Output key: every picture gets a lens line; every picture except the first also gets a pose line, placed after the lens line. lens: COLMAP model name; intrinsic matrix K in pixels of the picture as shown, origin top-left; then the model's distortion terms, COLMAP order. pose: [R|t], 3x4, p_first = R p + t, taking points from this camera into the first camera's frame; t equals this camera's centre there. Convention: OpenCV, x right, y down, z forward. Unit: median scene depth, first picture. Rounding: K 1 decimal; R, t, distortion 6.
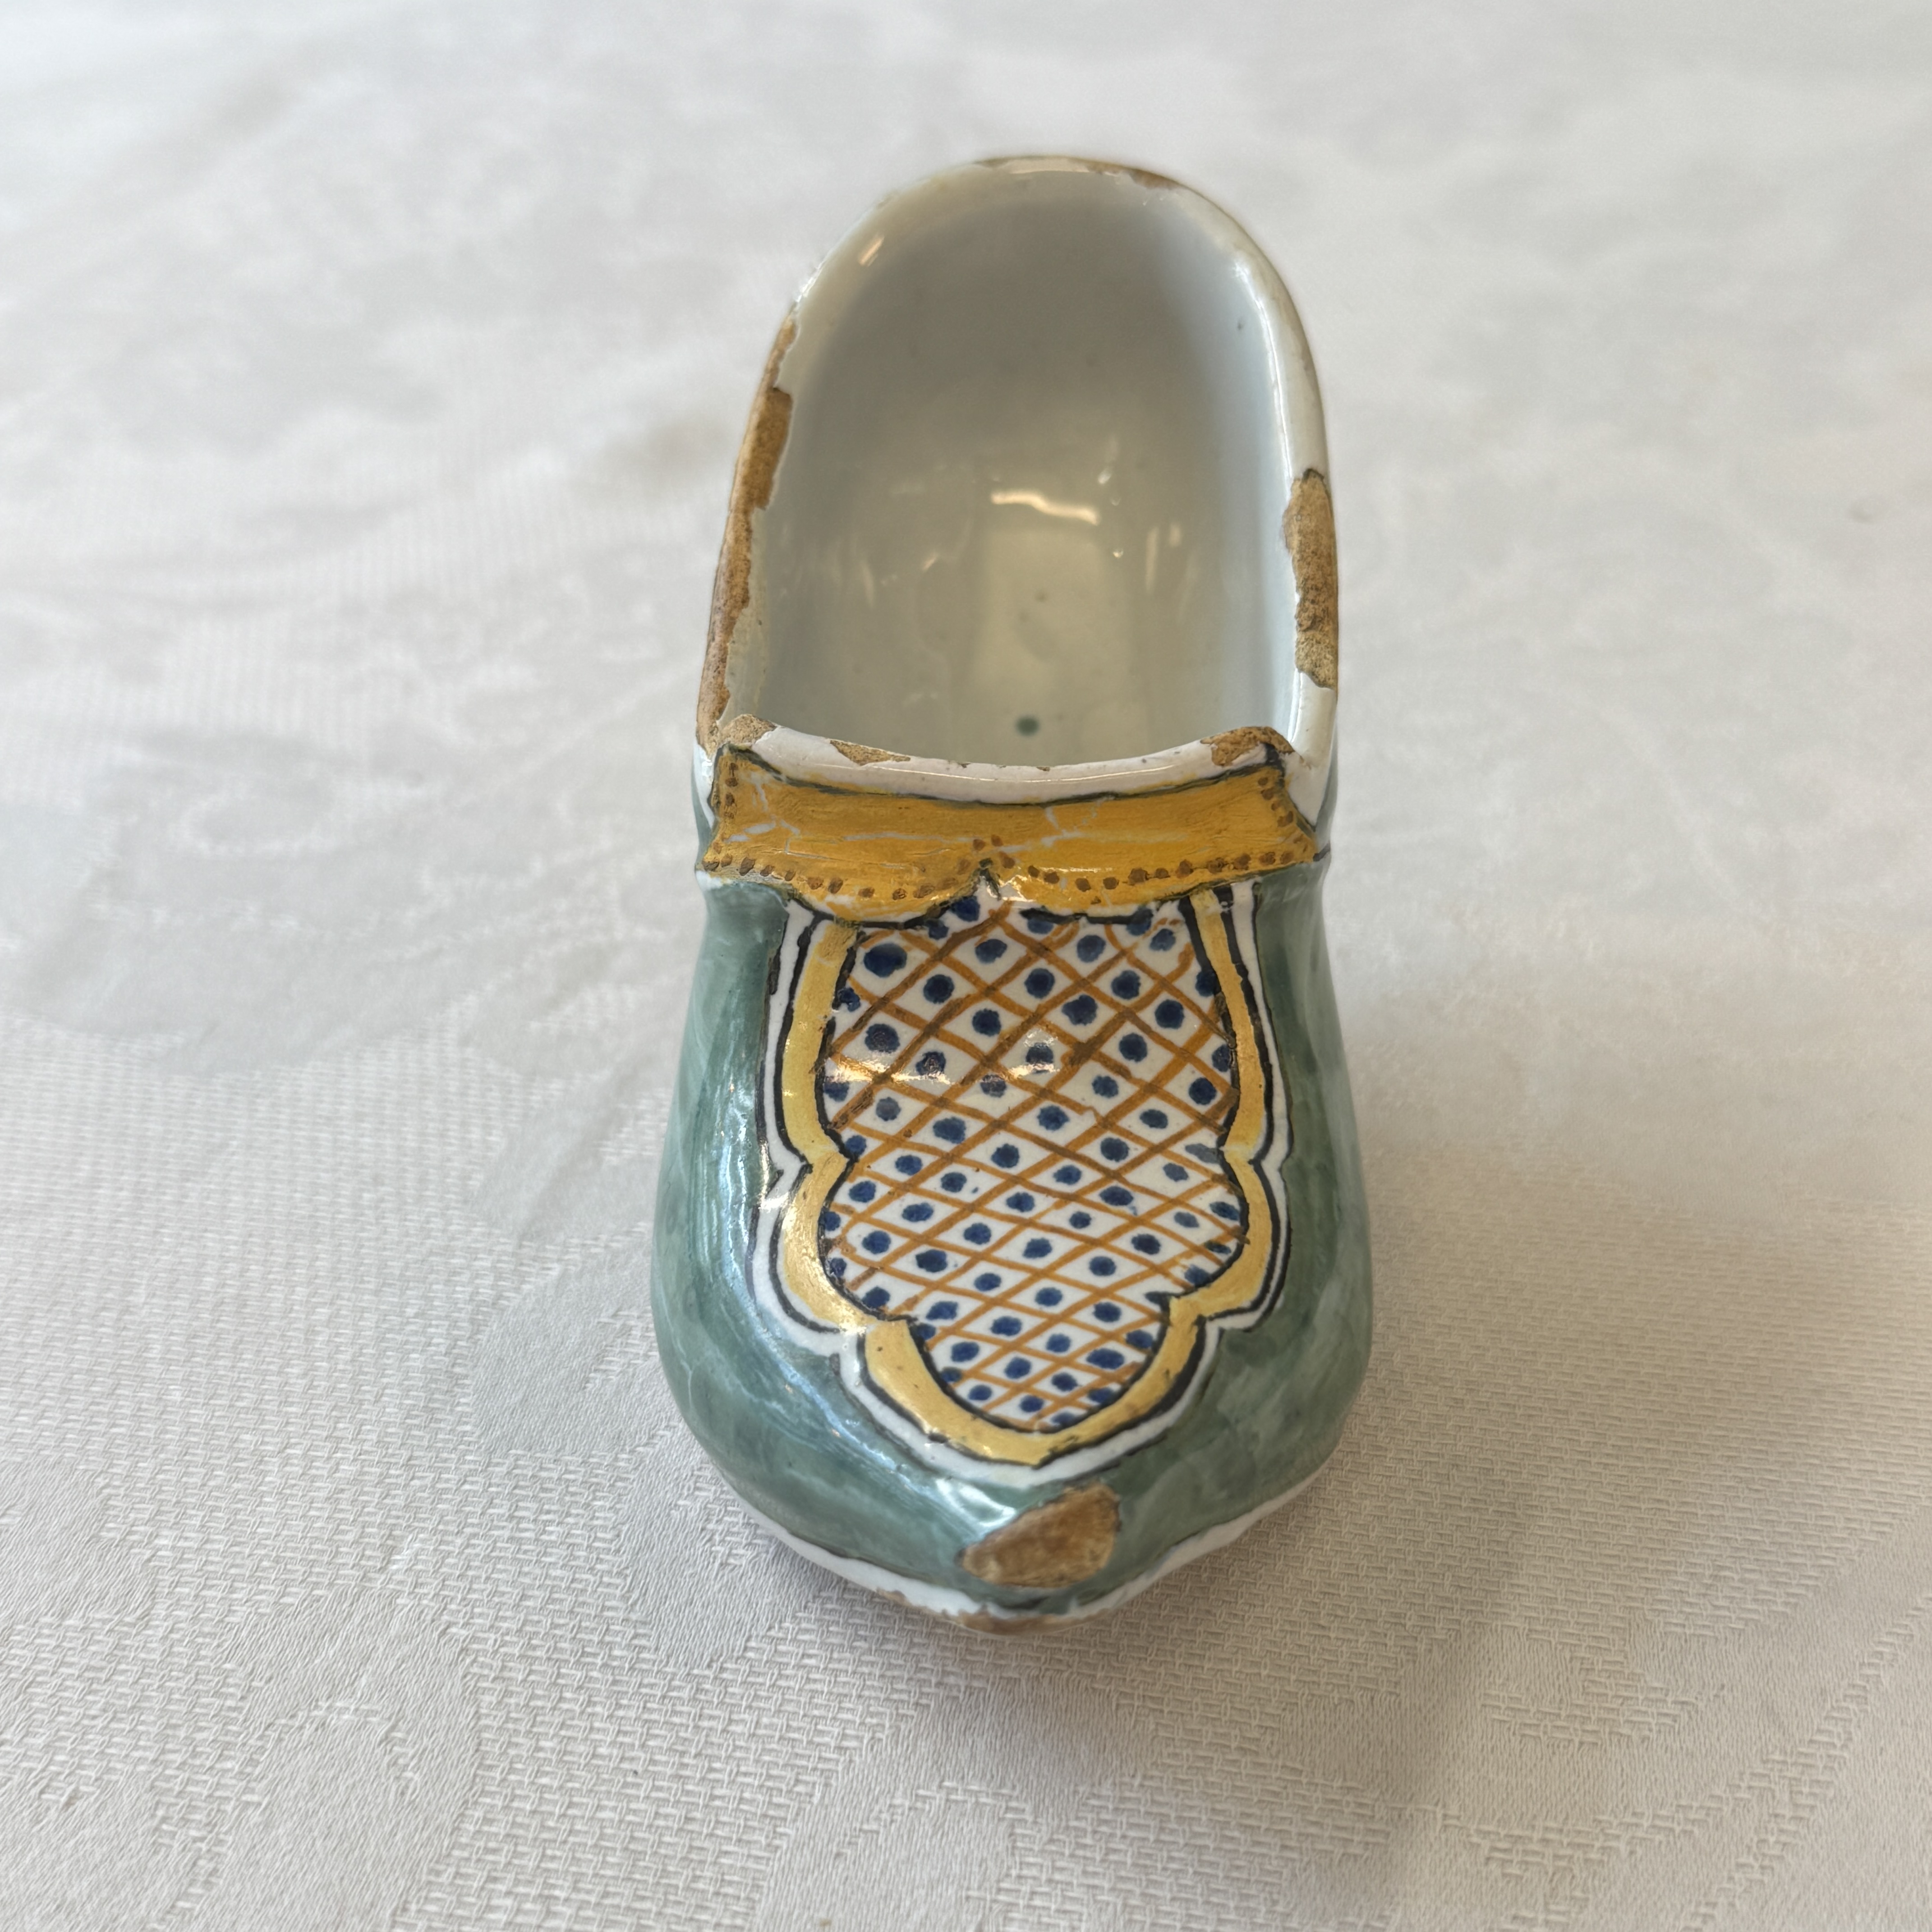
lens RADIAL K [[2825.6, 0, 966.0], [0, 2825.6, 966.0], [0, 0, 1]] dist [0.120164, -0.101839]
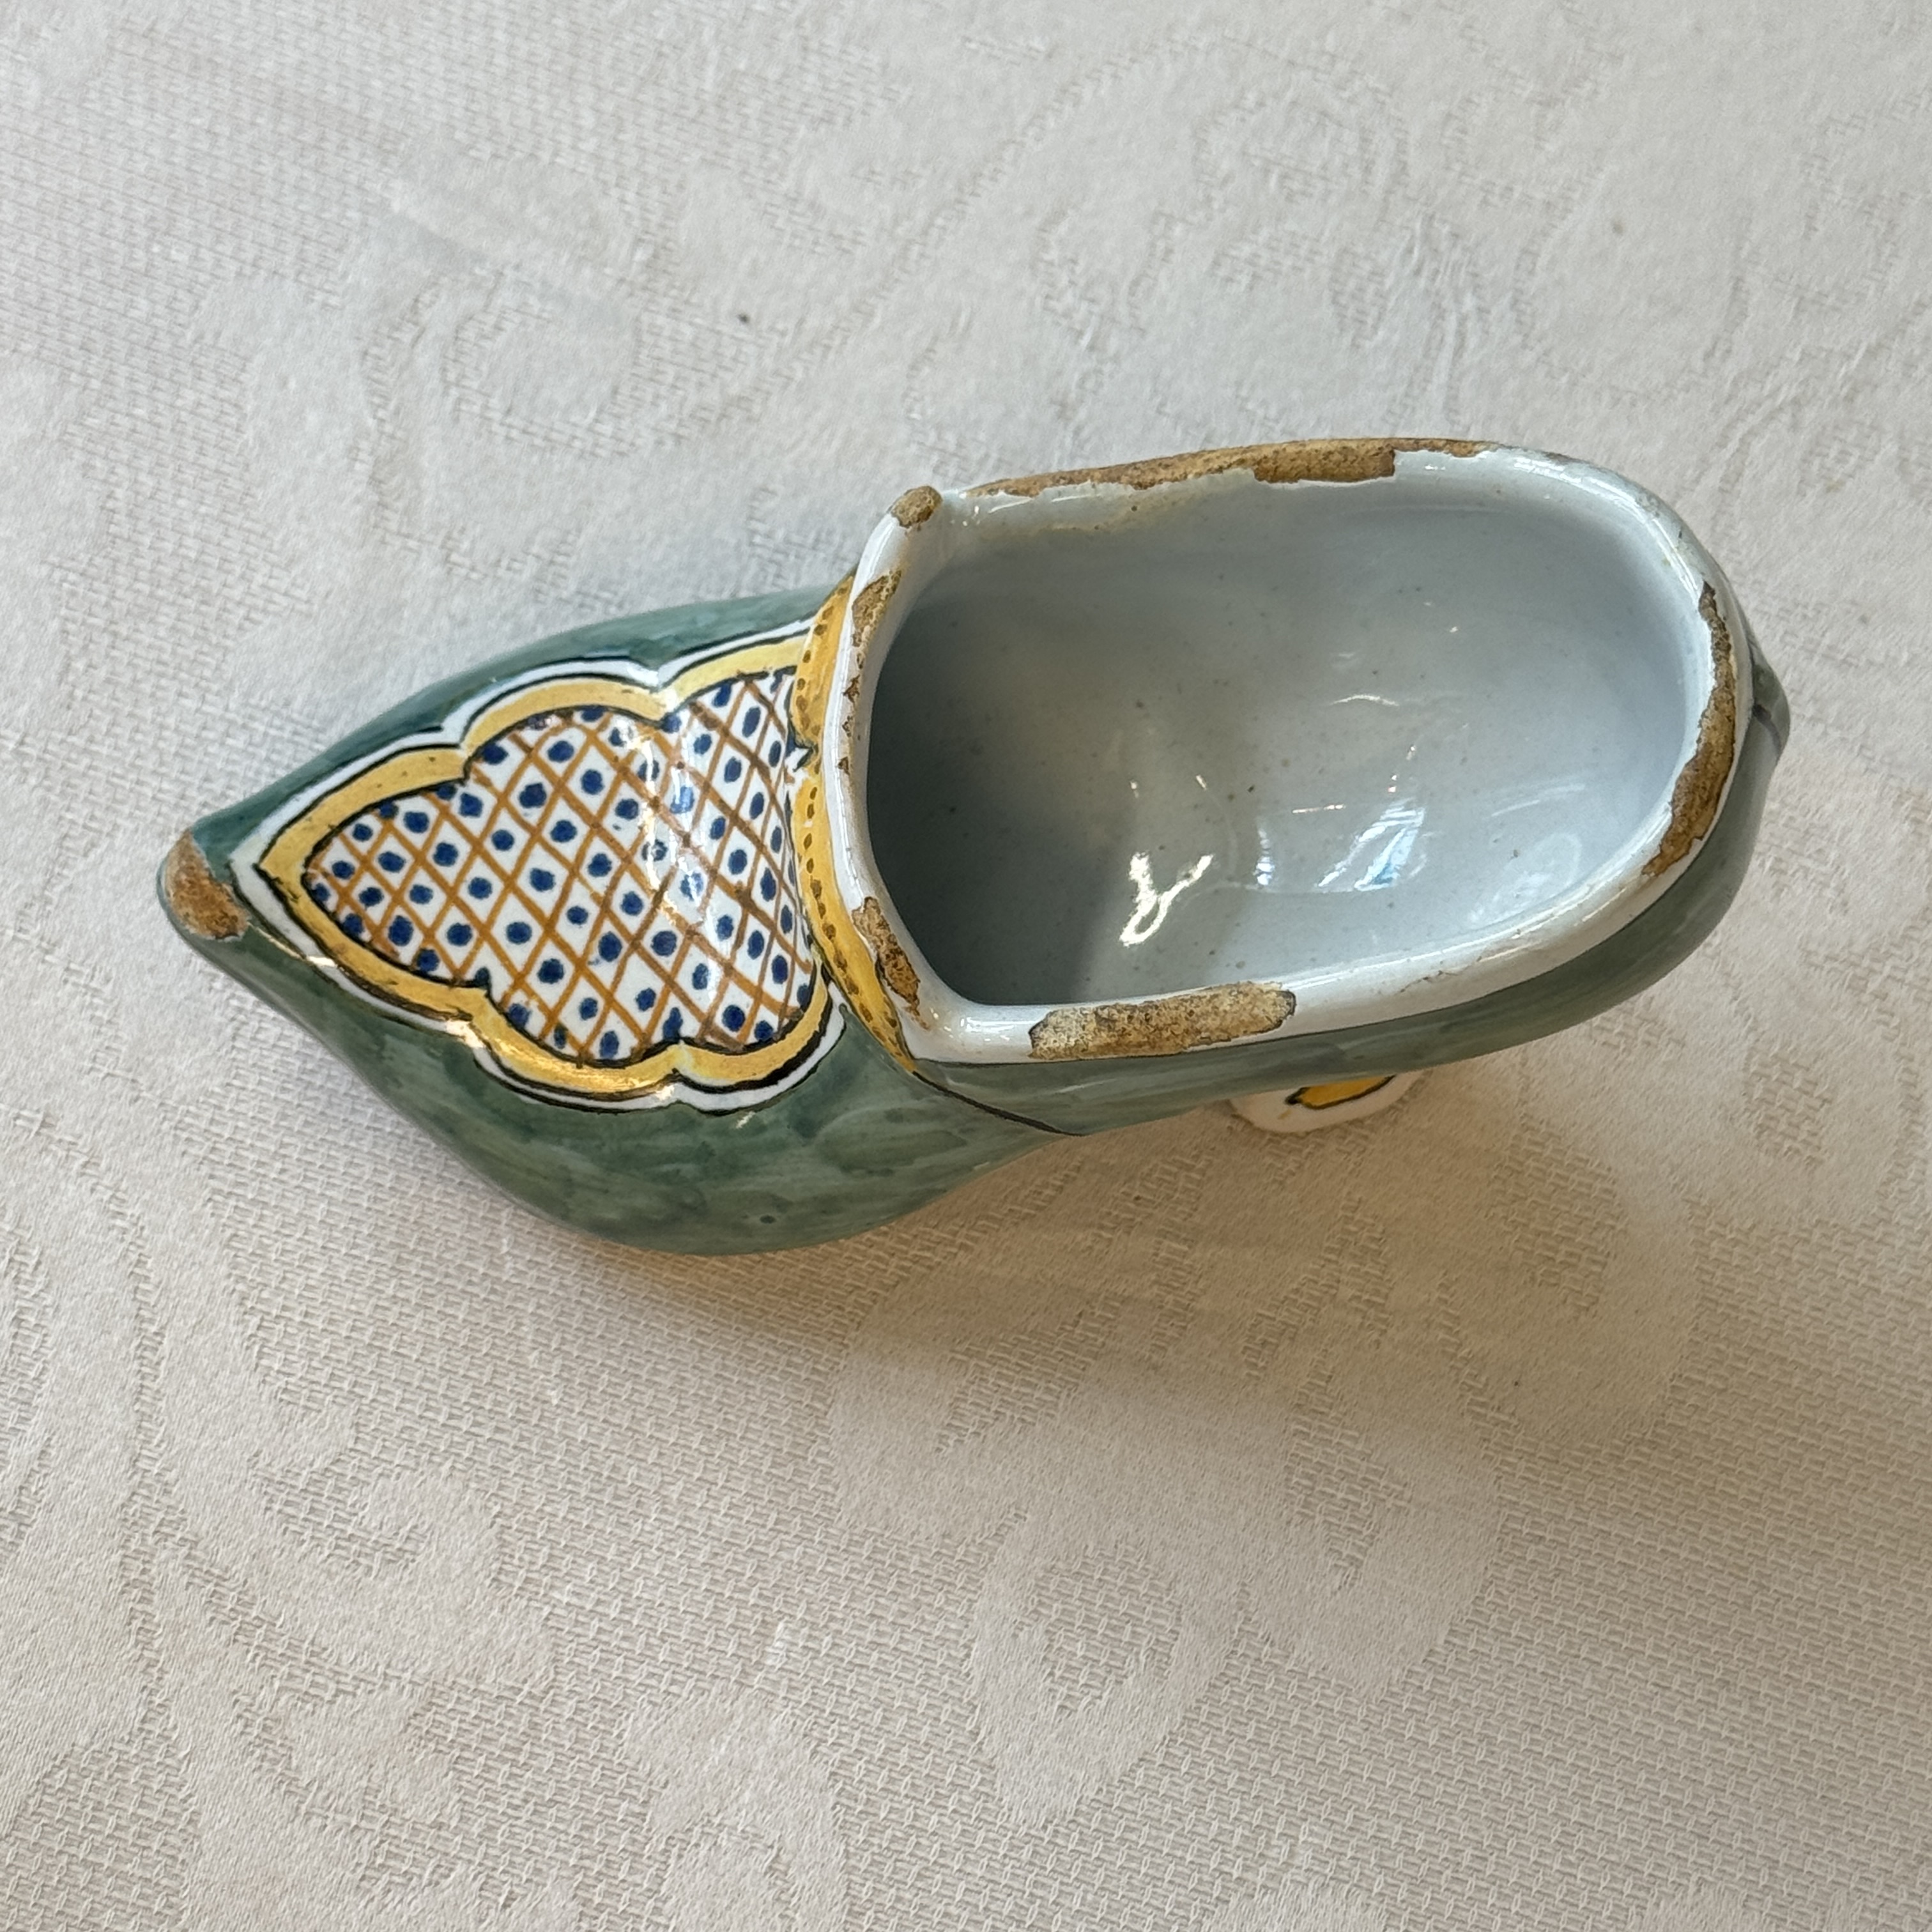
lens RADIAL K [[4979.3, 0, 966.0], [0, 4979.3, 966.0], [0, 0, 1]] dist [0.114000, 0.048469]
pose [[0.030585, 0.939459, -0.341295, 0.726767], [-0.644667, 0.279483, 0.711543, -1.387043], [0.763851, 0.198259, 0.614186, -0.087141]]
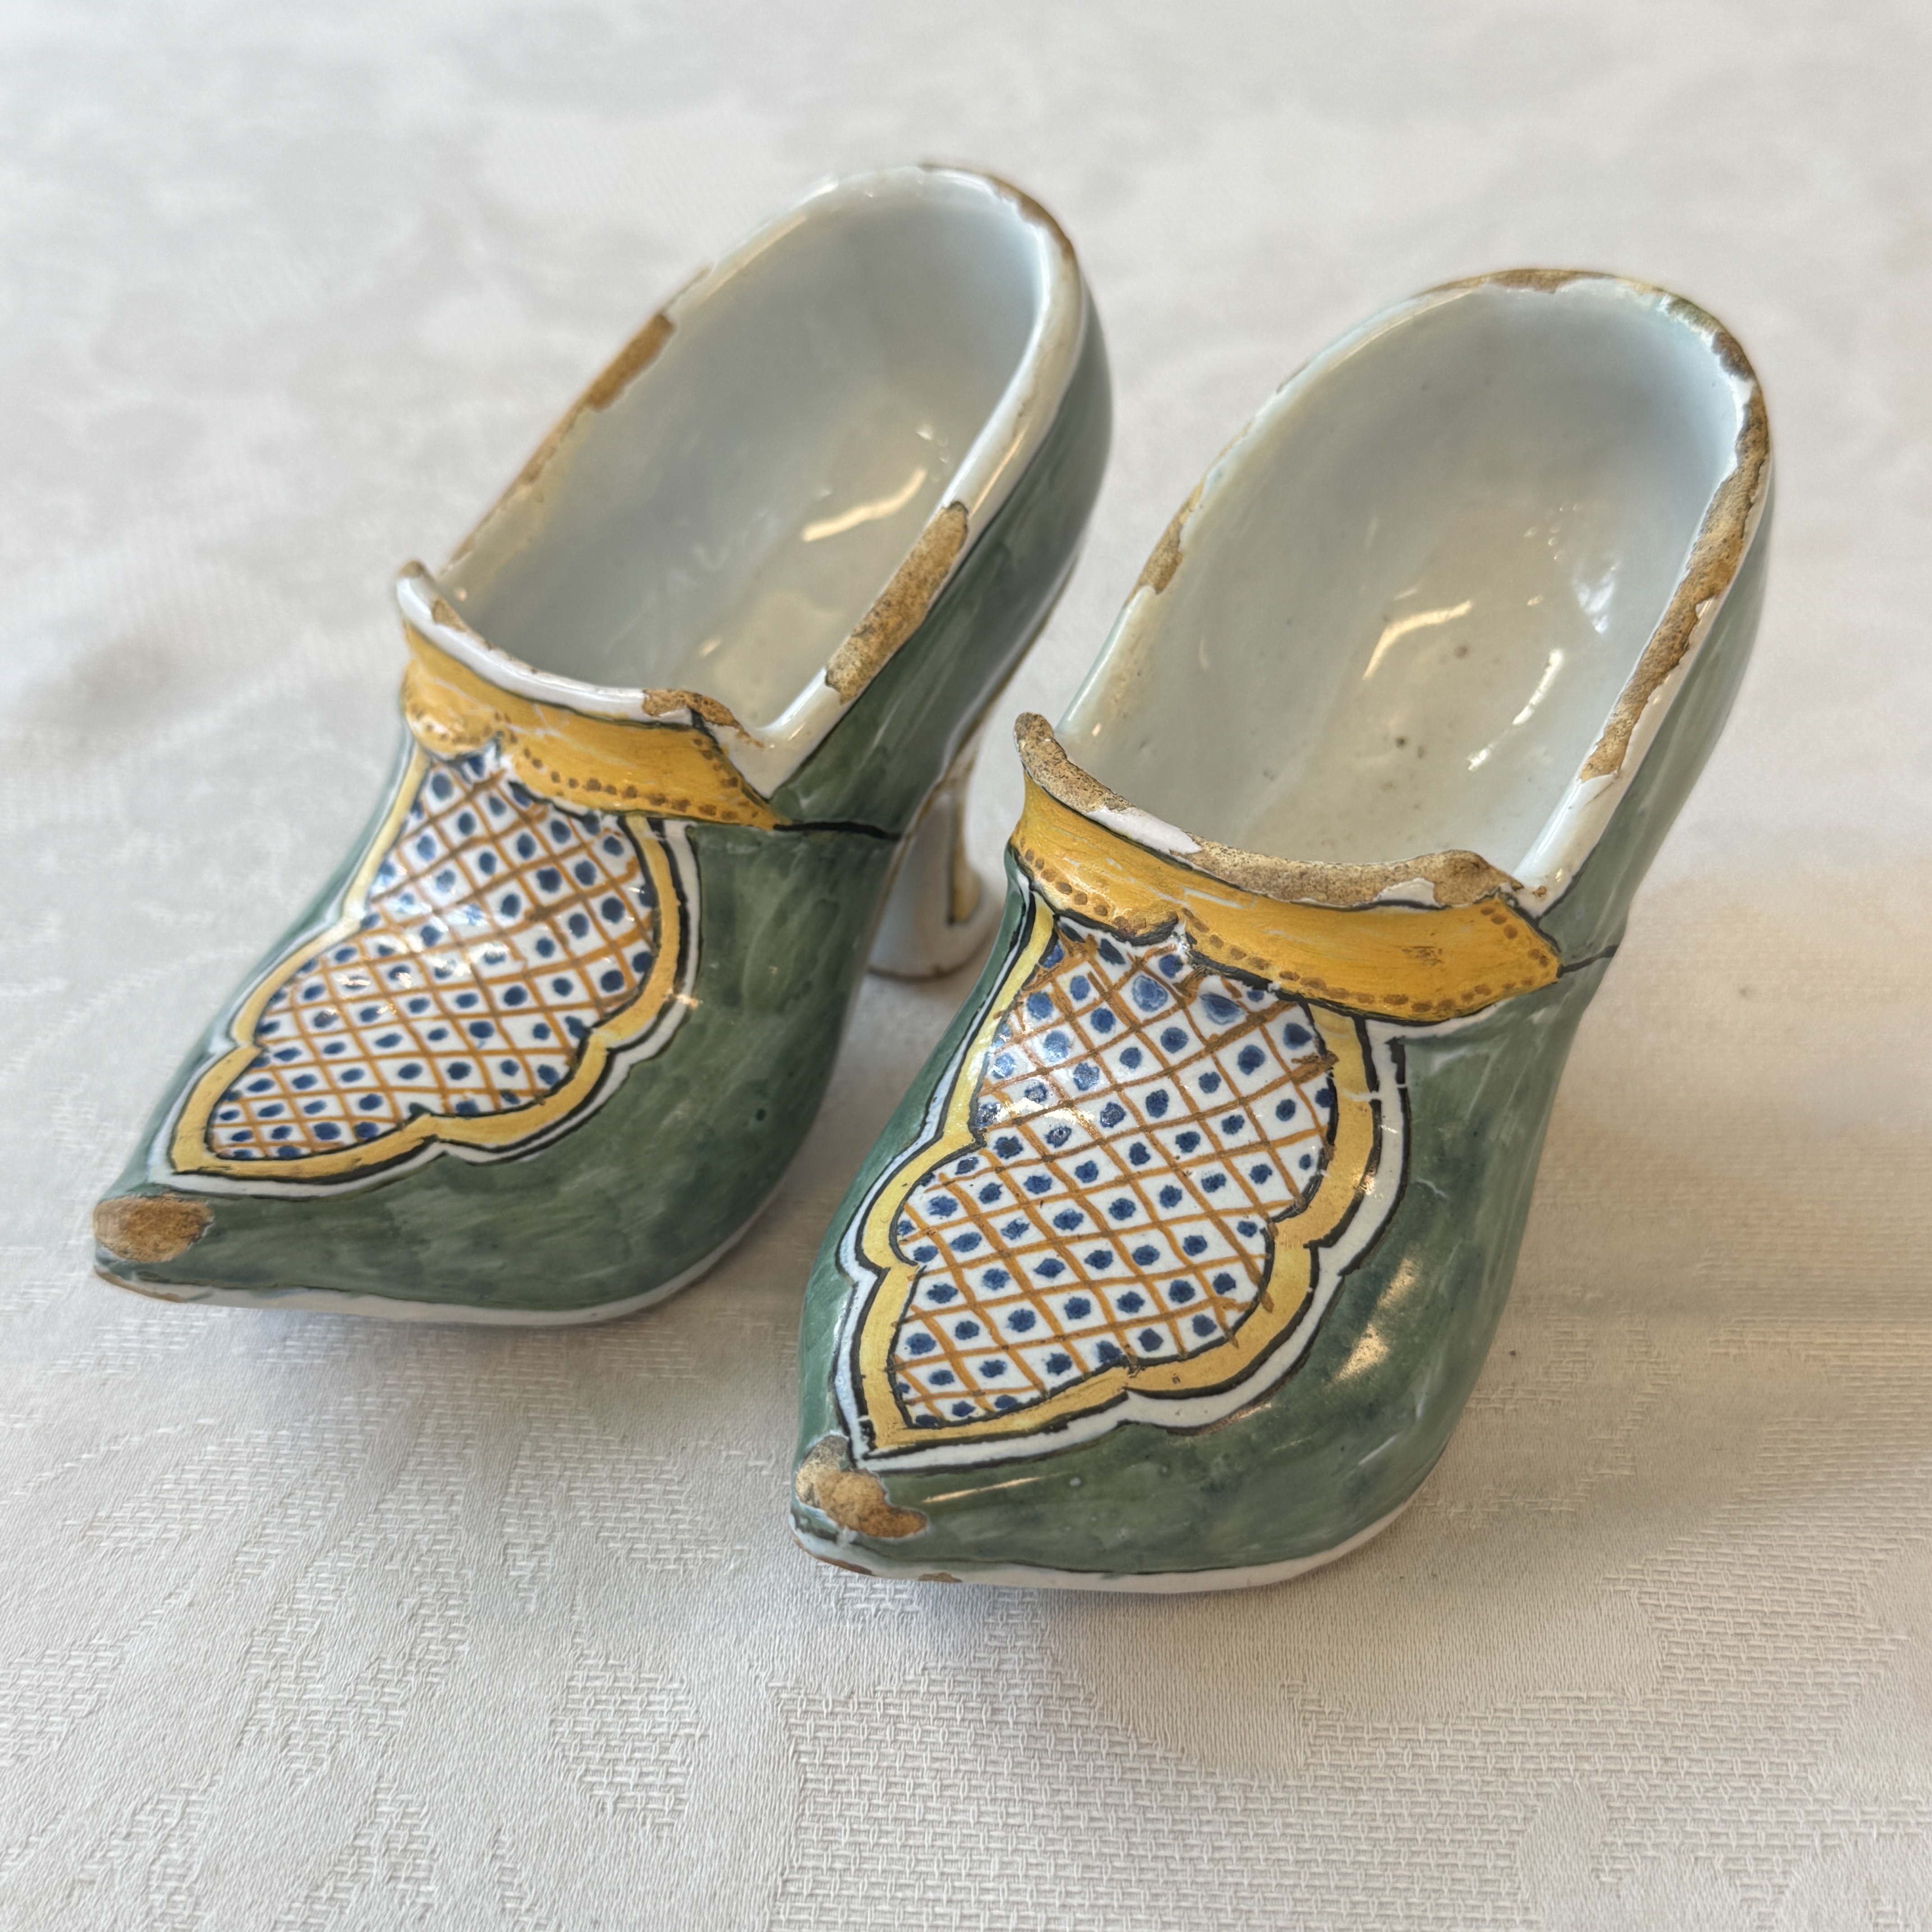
lens RADIAL K [[2825.6, 0, 966.0], [0, 2825.6, 966.0], [0, 0, 1]] dist [0.120164, -0.101839]
pose [[0.795480, 0.347625, -0.496355, 0.802280], [-0.316209, 0.936858, 0.149363, -0.187978], [0.516937, 0.038136, 0.855174, 0.077085]]
